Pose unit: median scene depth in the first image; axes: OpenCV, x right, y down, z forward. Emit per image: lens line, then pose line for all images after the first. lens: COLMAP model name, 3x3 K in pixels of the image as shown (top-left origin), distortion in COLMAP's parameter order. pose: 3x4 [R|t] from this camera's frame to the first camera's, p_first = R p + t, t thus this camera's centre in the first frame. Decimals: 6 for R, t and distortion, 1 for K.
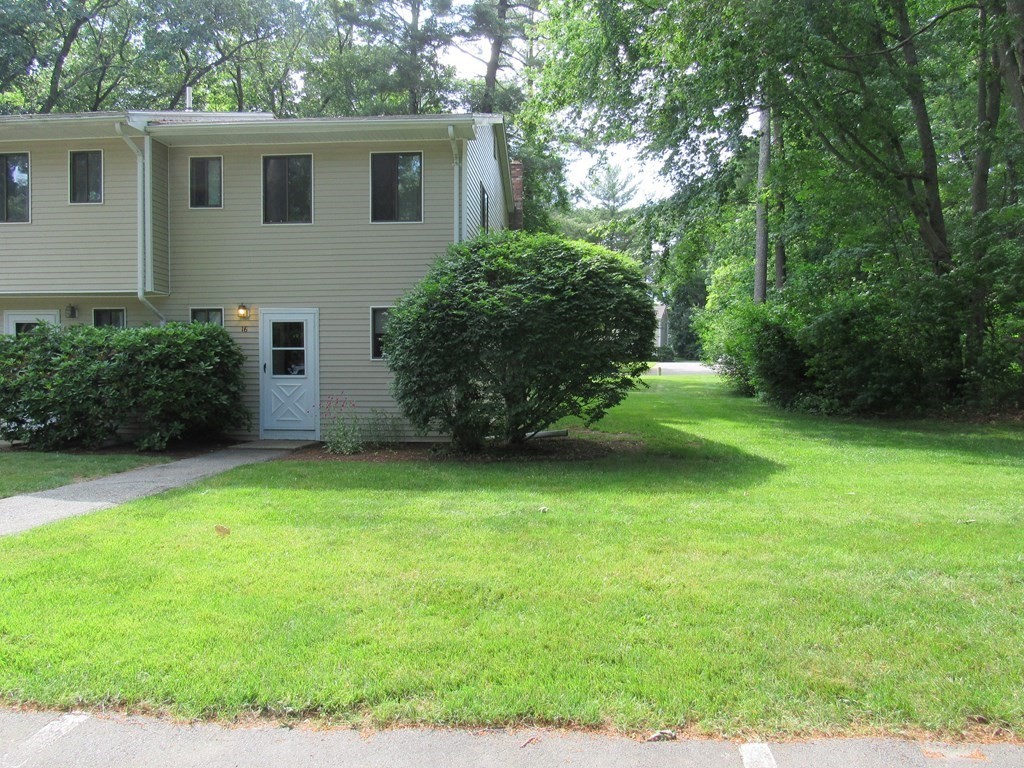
lens RADIAL K [[726.0, 0, 504.9], [0, 726.0, 384.9], [0, 0, 1]] dist [-0.022061, -0.003079]
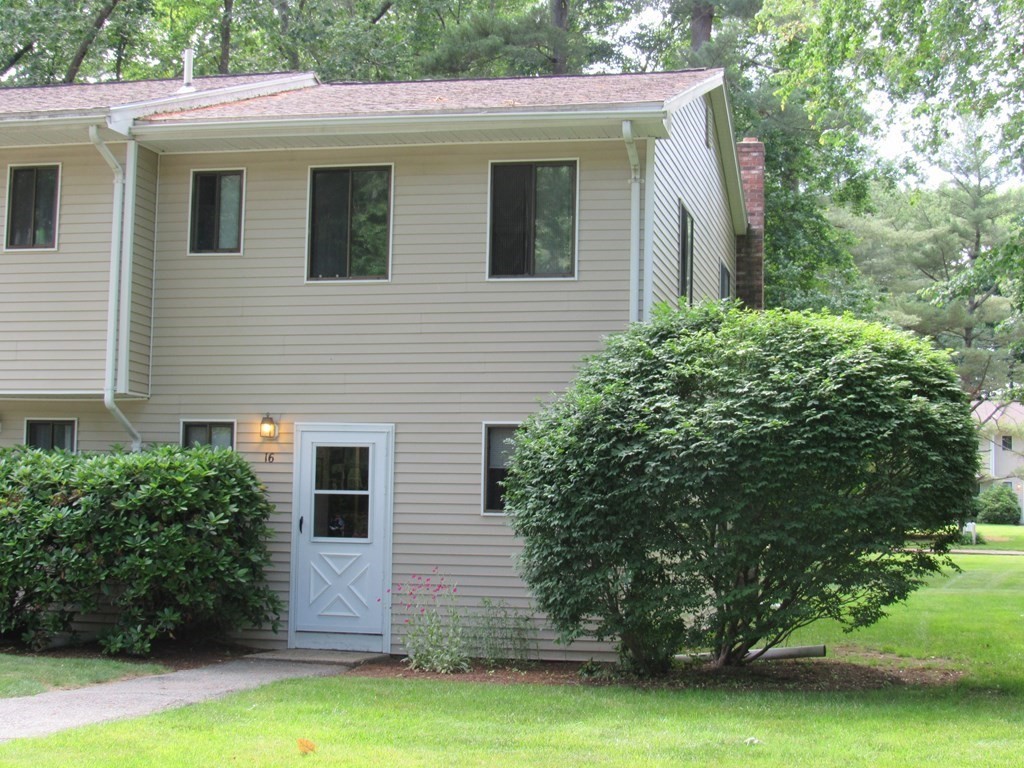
lens RADIAL K [[1735.2, 0, 513.1], [0, 1735.2, 384.9], [0, 0, 1]] dist [-0.167093, 0.000000]
pose [[0.989650, 0.008414, -0.143256, 0.039943], [-0.023286, 0.994465, -0.102453, 0.003889], [0.141601, 0.104729, 0.984368, -0.401787]]
